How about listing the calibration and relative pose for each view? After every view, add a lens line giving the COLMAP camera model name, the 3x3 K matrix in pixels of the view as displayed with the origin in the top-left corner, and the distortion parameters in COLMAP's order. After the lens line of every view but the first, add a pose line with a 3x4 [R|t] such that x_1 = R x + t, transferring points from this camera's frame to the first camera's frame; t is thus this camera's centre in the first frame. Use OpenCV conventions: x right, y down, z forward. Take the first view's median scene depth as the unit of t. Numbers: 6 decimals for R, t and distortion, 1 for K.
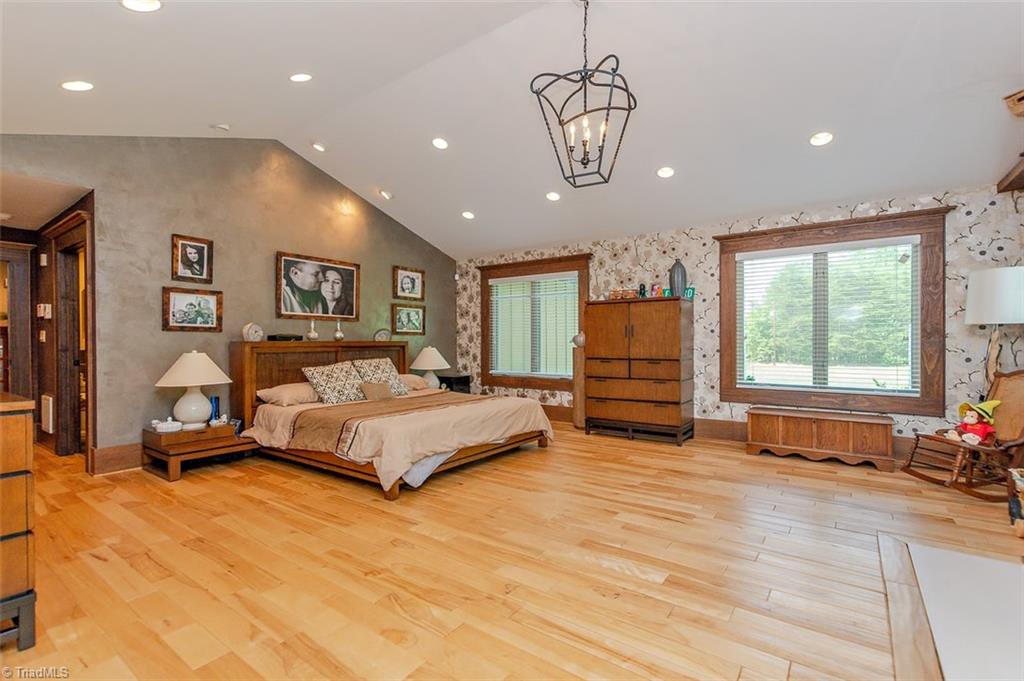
lens RADIAL K [[468.2, 0, 528.8], [0, 468.2, 349.9], [0, 0, 1]] dist [0.007671, -0.002476]
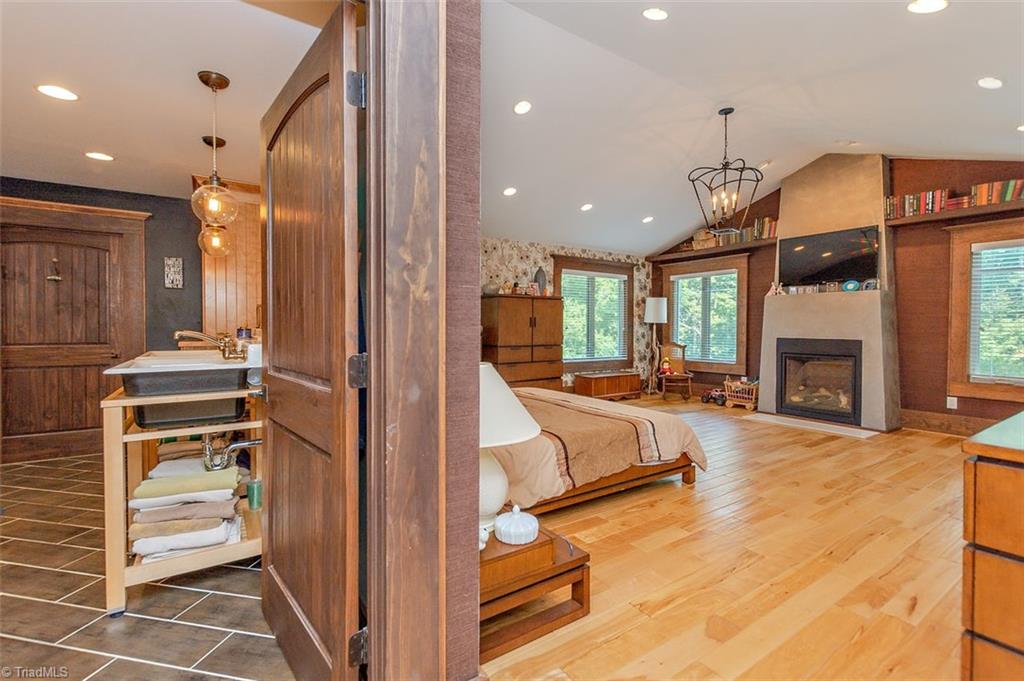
lens RADIAL K [[468.2, 0, 496.0], [0, 468.2, 333.1], [0, 0, 1]] dist [0.007671, -0.002476]
pose [[0.356011, -0.008172, 0.934446, -0.984779], [0.017985, 0.999836, 0.001892, -0.017675], [-0.934309, 0.016132, 0.356100, 0.708036]]
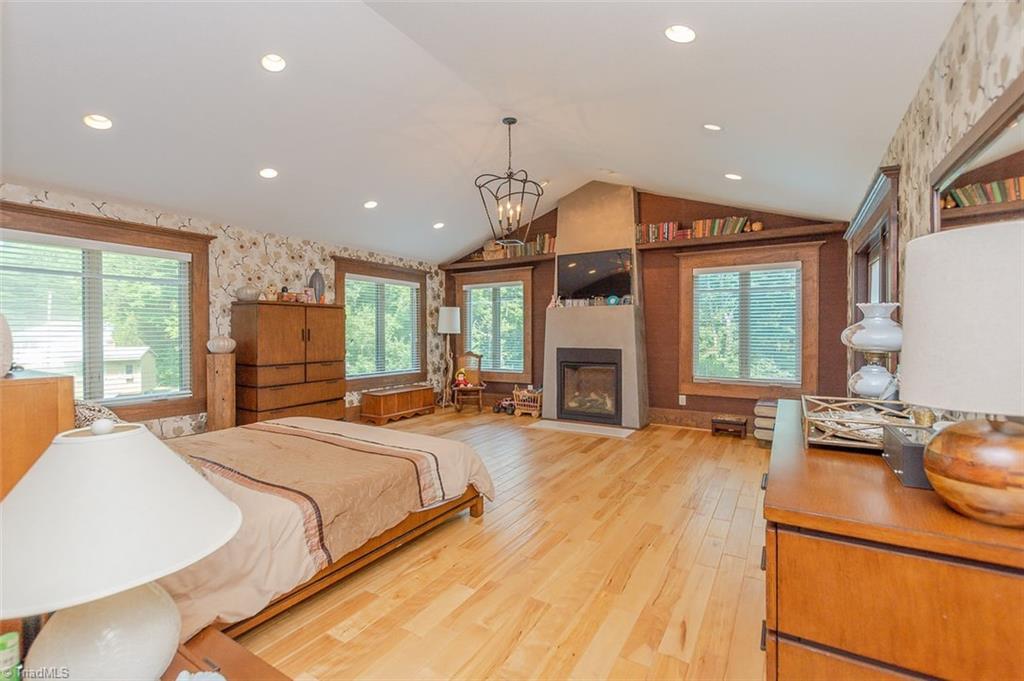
lens RADIAL K [[468.2, 0, 509.7], [0, 468.2, 336.0], [0, 0, 1]] dist [0.007671, -0.002476]
pose [[-0.078656, -0.002322, 0.996899, -0.859721], [0.028327, 0.999588, 0.004563, -0.032157], [-0.996499, 0.028598, -0.078558, 0.689857]]
